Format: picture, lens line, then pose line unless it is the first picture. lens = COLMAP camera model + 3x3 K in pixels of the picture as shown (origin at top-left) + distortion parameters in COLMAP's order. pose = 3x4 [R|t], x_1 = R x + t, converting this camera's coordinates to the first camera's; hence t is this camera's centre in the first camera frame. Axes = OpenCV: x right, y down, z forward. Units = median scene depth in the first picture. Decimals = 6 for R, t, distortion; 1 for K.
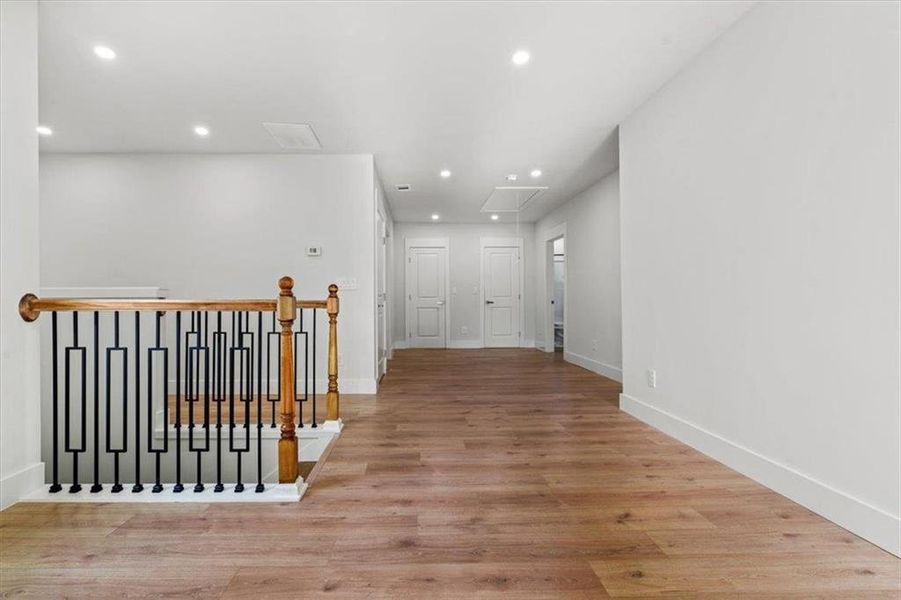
lens RADIAL K [[414.0, 0, 430.2], [0, 414.0, 301.8], [0, 0, 1]] dist [-0.003085, -0.000010]
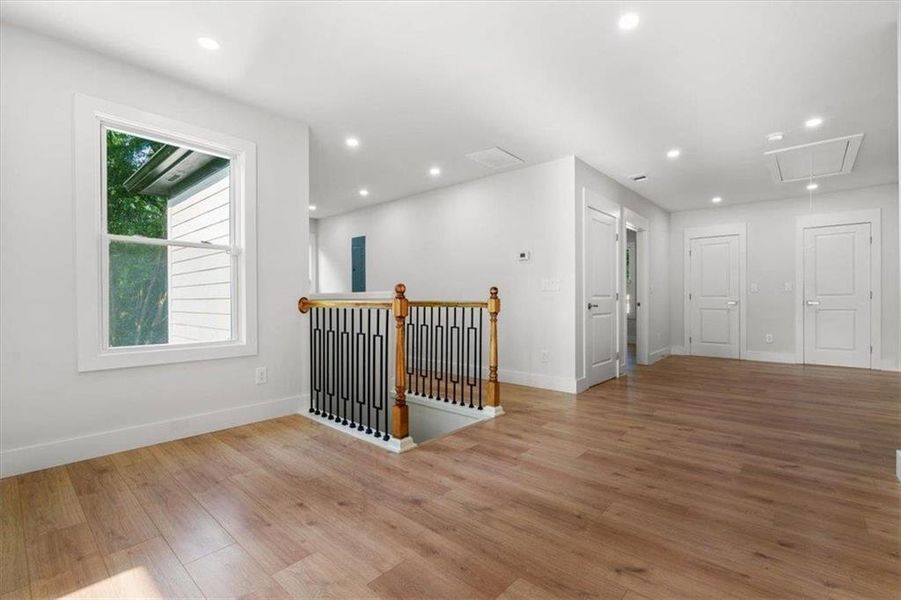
lens RADIAL K [[407.0, 0, 452.4], [0, 407.0, 301.7], [0, 0, 1]] dist [-0.000156, 0.000294]
pose [[0.734979, 0.004768, -0.678073, 0.468162], [-0.002205, 0.999987, 0.004641, -0.006808], [0.678086, -0.001916, 0.734980, 0.106561]]
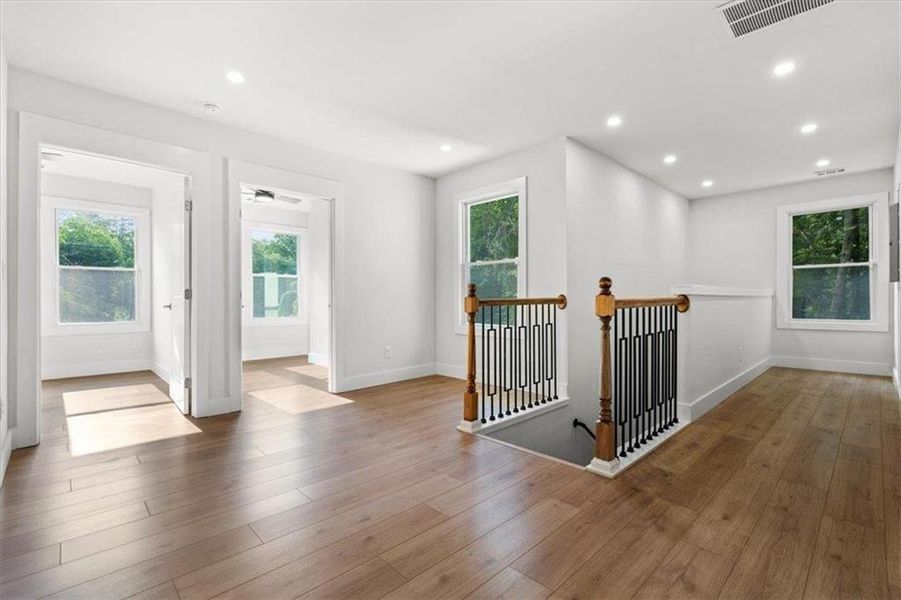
lens RADIAL K [[407.0, 0, 452.4], [0, 407.0, 301.7], [0, 0, 1]] dist [-0.000156, 0.000294]
pose [[-0.737381, 0.007058, -0.675440, 0.484822], [0.004738, 0.999975, 0.005276, -0.000041], [0.675460, 0.000690, -0.737396, 1.426618]]
